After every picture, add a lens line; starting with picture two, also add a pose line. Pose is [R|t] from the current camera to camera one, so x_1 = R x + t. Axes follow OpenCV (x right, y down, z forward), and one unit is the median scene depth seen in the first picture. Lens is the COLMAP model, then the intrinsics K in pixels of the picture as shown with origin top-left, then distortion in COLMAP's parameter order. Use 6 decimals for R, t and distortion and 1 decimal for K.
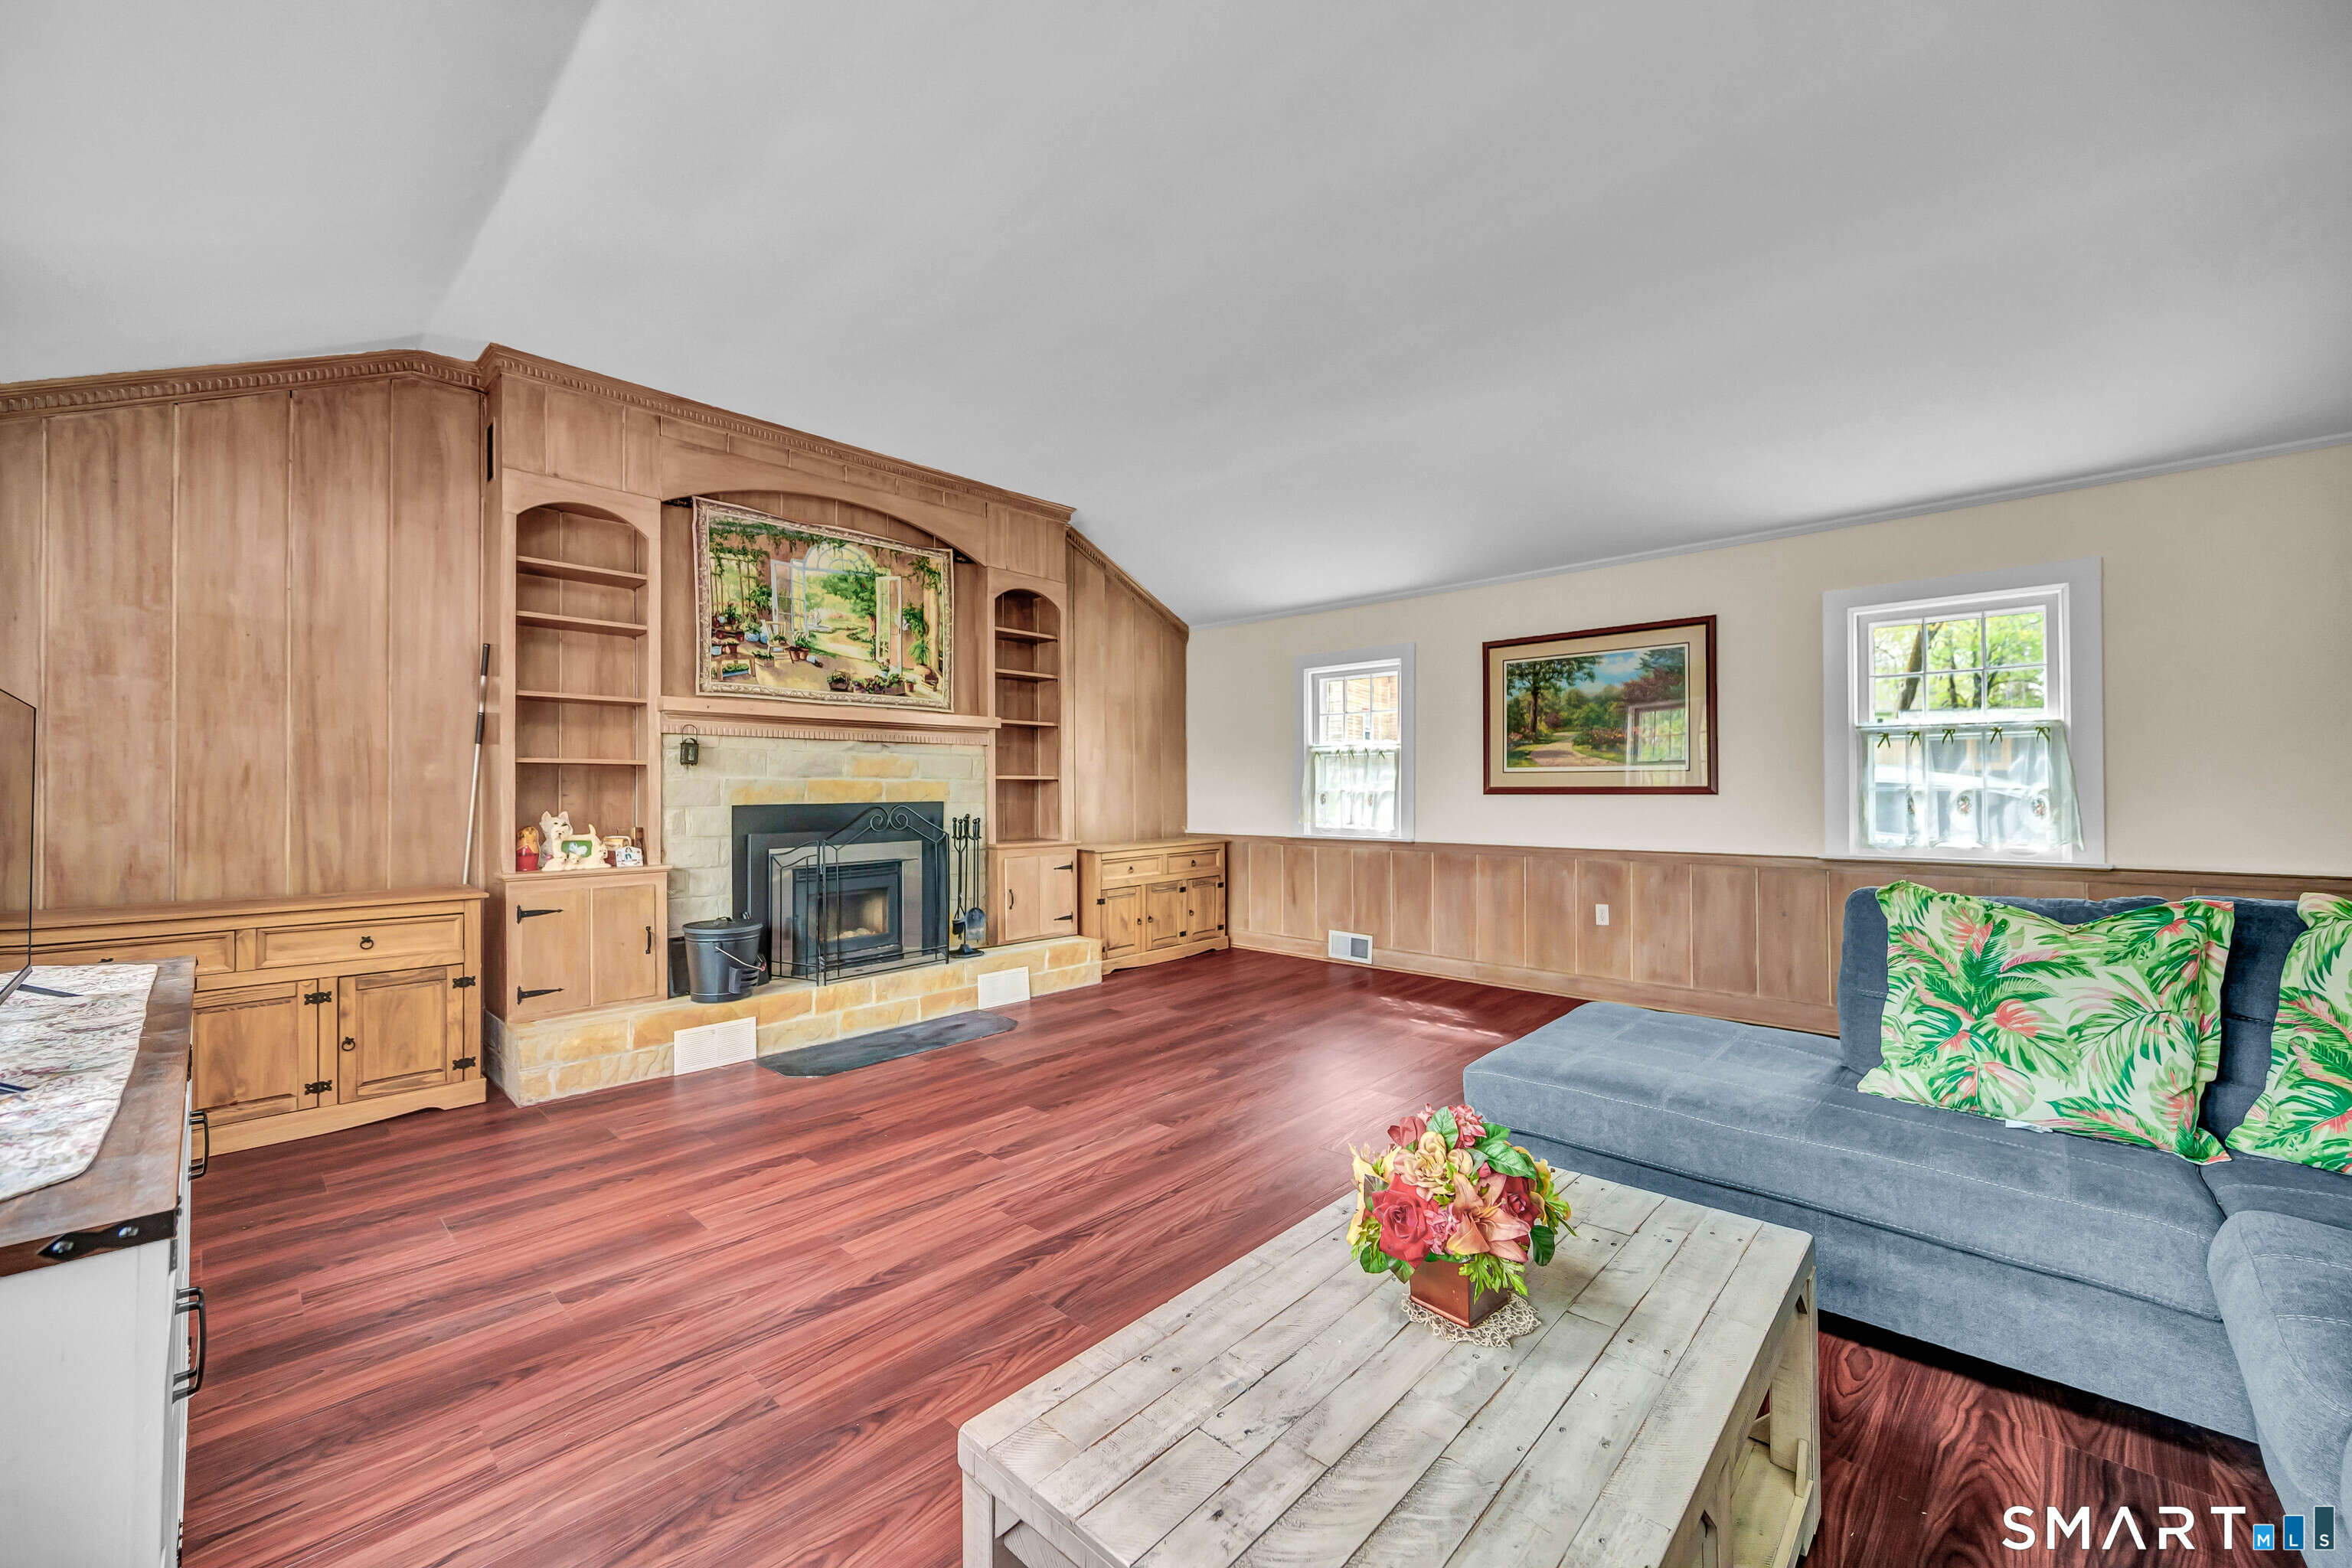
lens RADIAL K [[912.2, 0, 1175.4], [0, 912.2, 777.8], [0, 0, 1]] dist [0.000010, 0.000017]
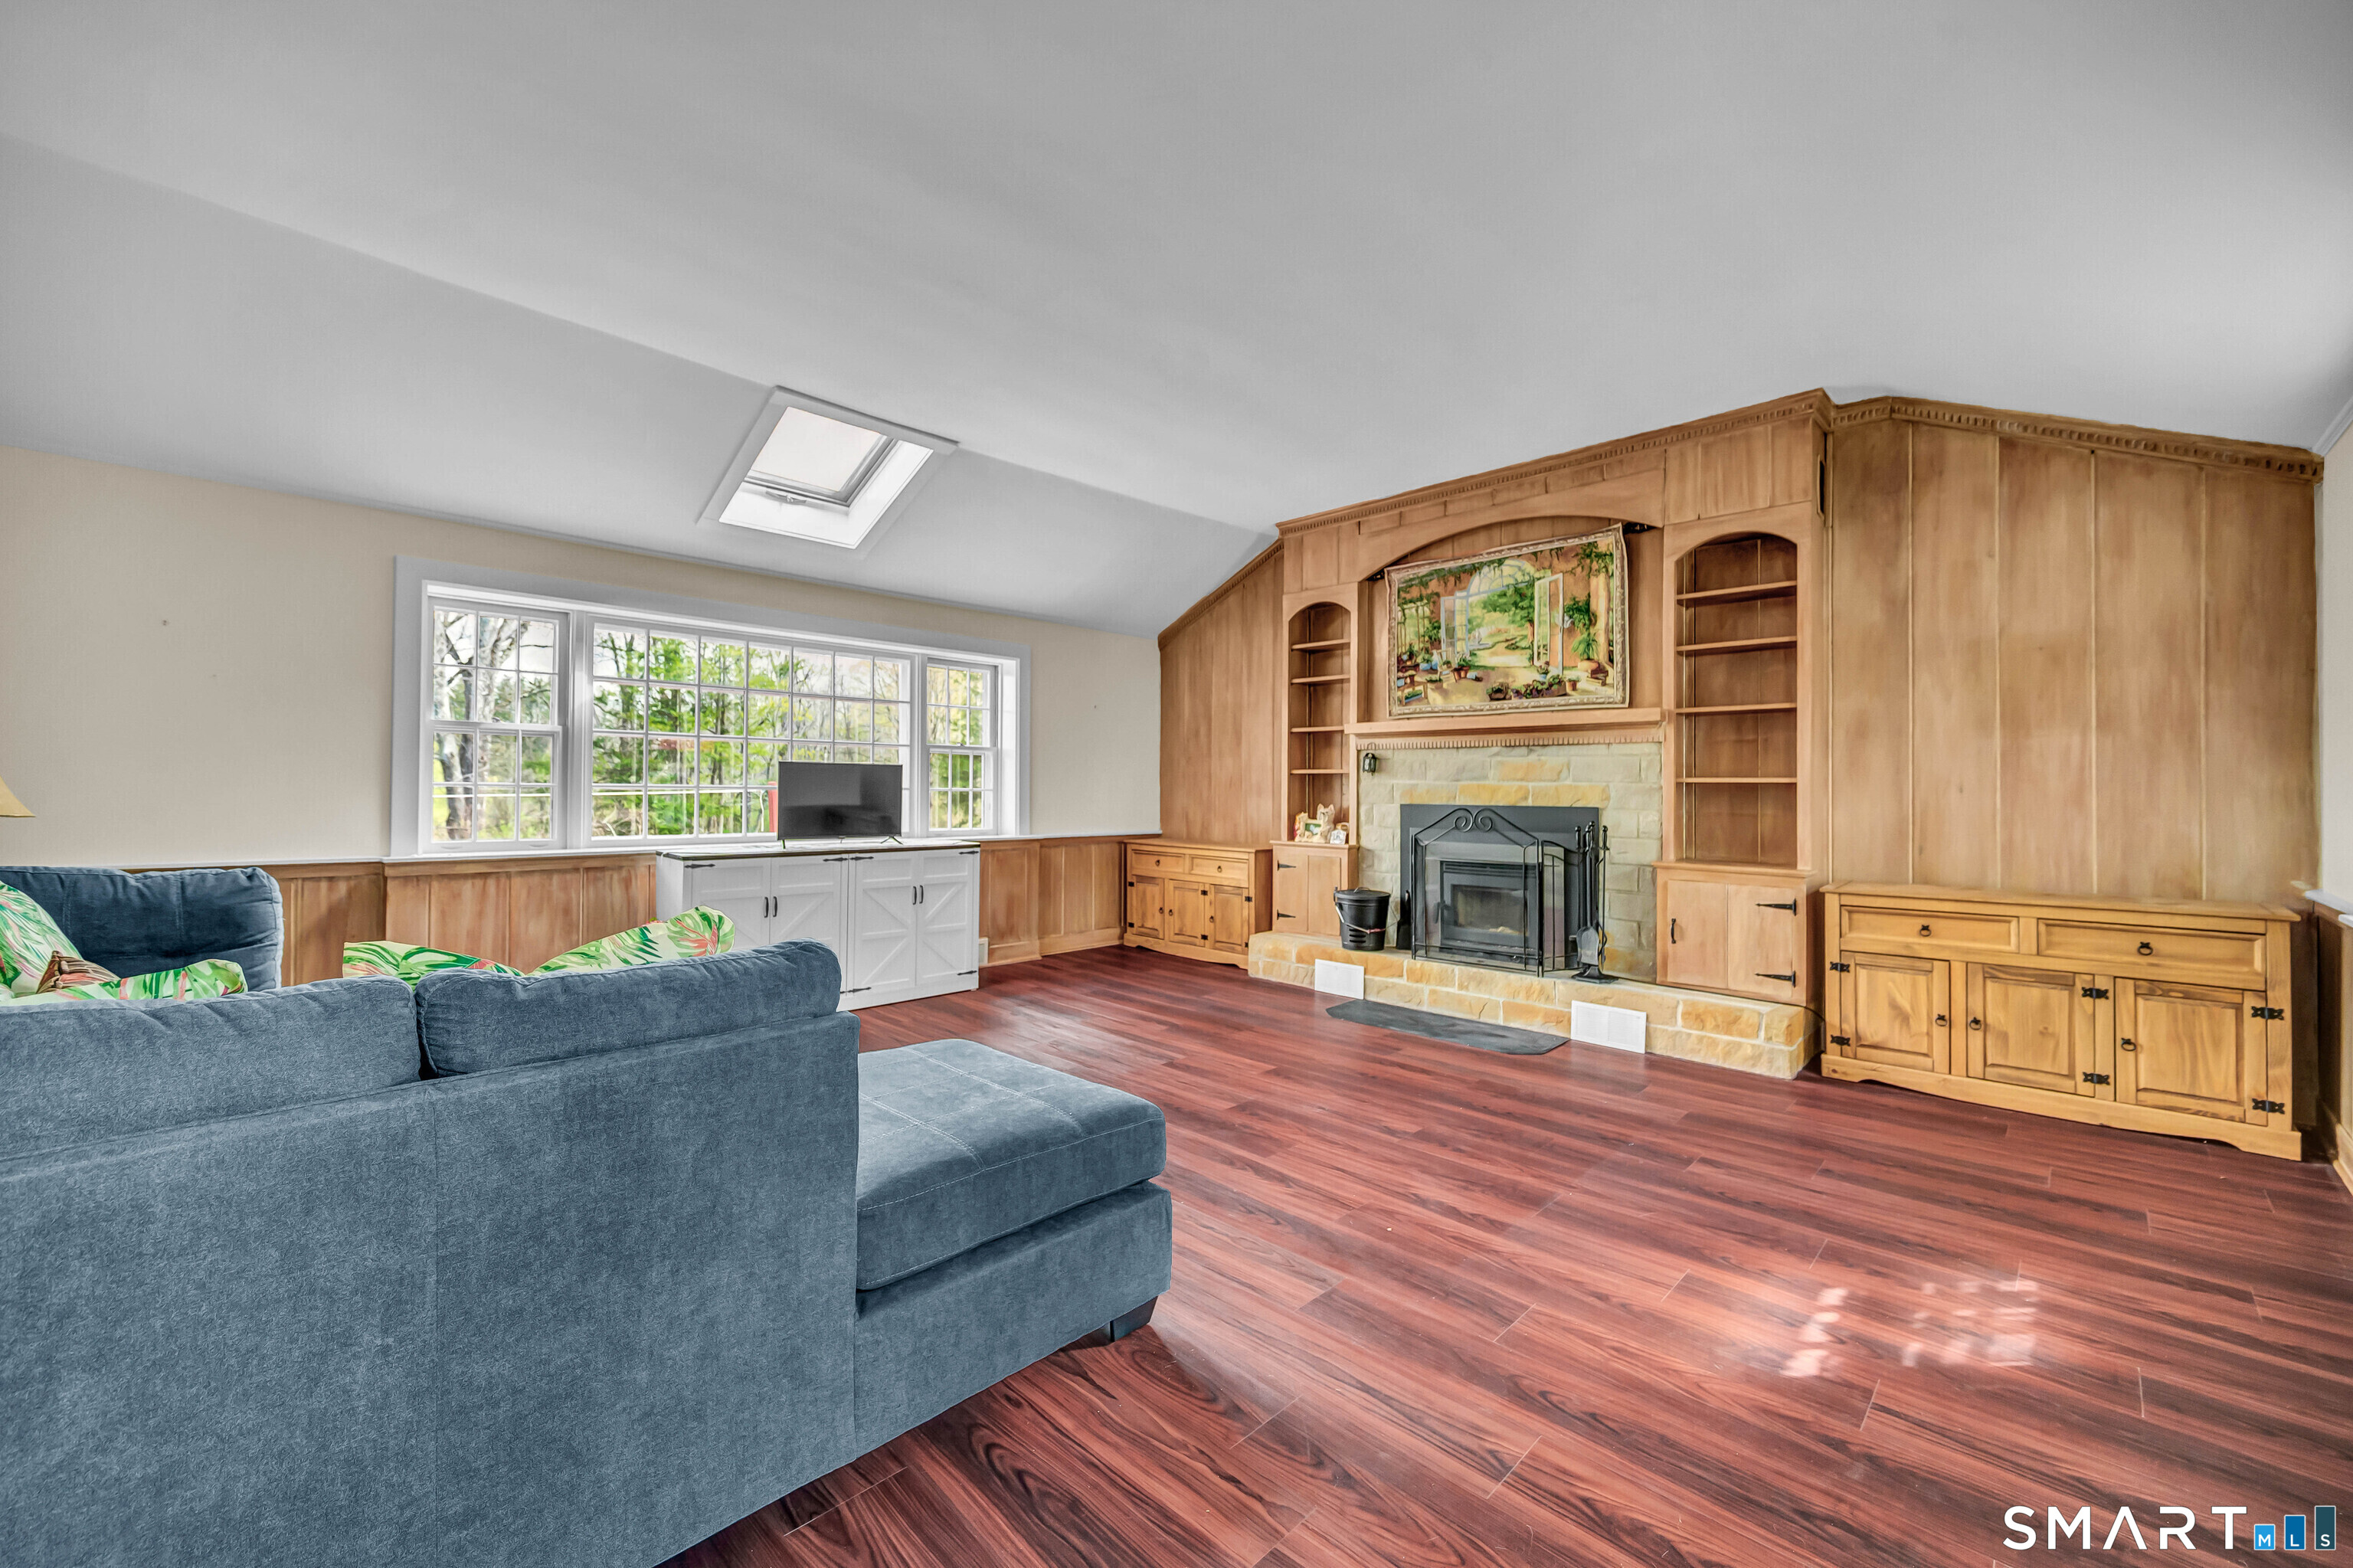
lens RADIAL K [[927.8, 0, 1192.0], [0, 927.8, 783.3], [0, 0, 1]] dist [0.000565, -0.000053]
pose [[-0.008761, -0.002400, -0.999959, 0.734725], [0.002318, 0.999994, -0.002421, 0.003744], [0.999959, -0.002339, -0.008756, 0.660545]]
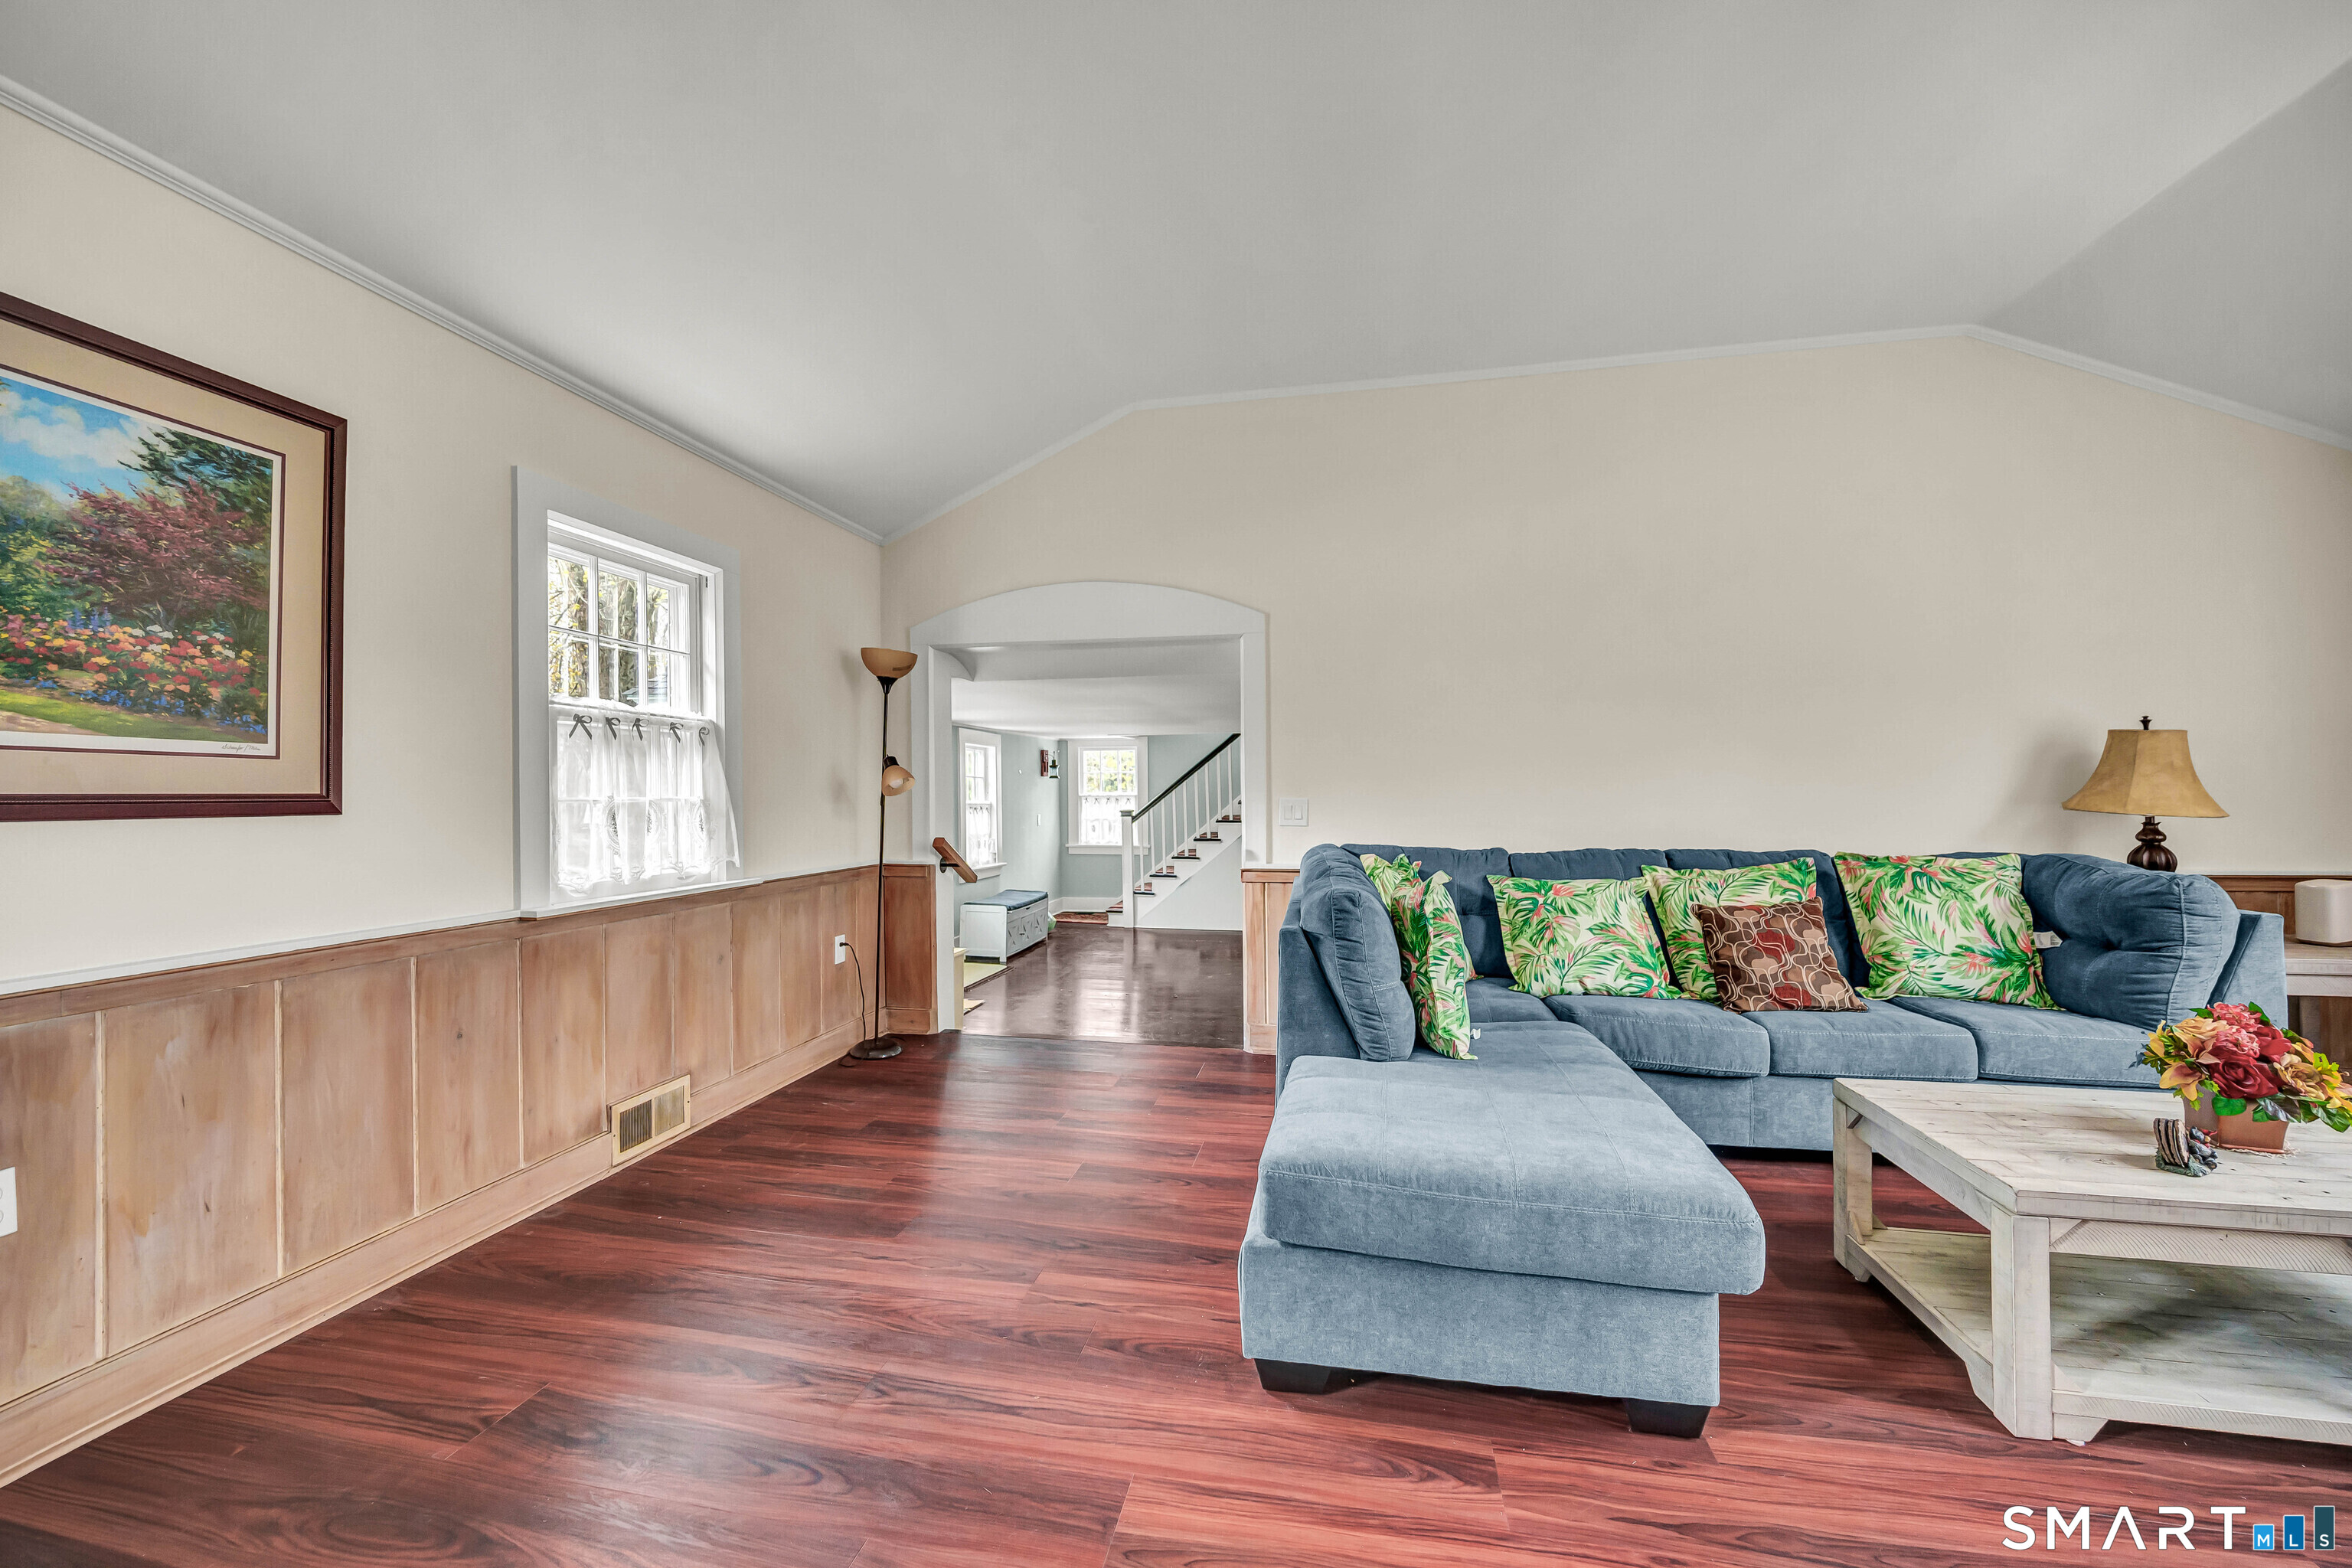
lens RADIAL K [[920.4, 0, 1169.0], [0, 920.4, 796.8], [0, 0, 1]] dist [0.000351, -0.000023]
pose [[-0.523095, 0.004886, 0.852260, -0.012196], [-0.000202, 0.999983, -0.005857, 0.011674], [-0.852274, -0.003236, -0.523085, 0.868249]]
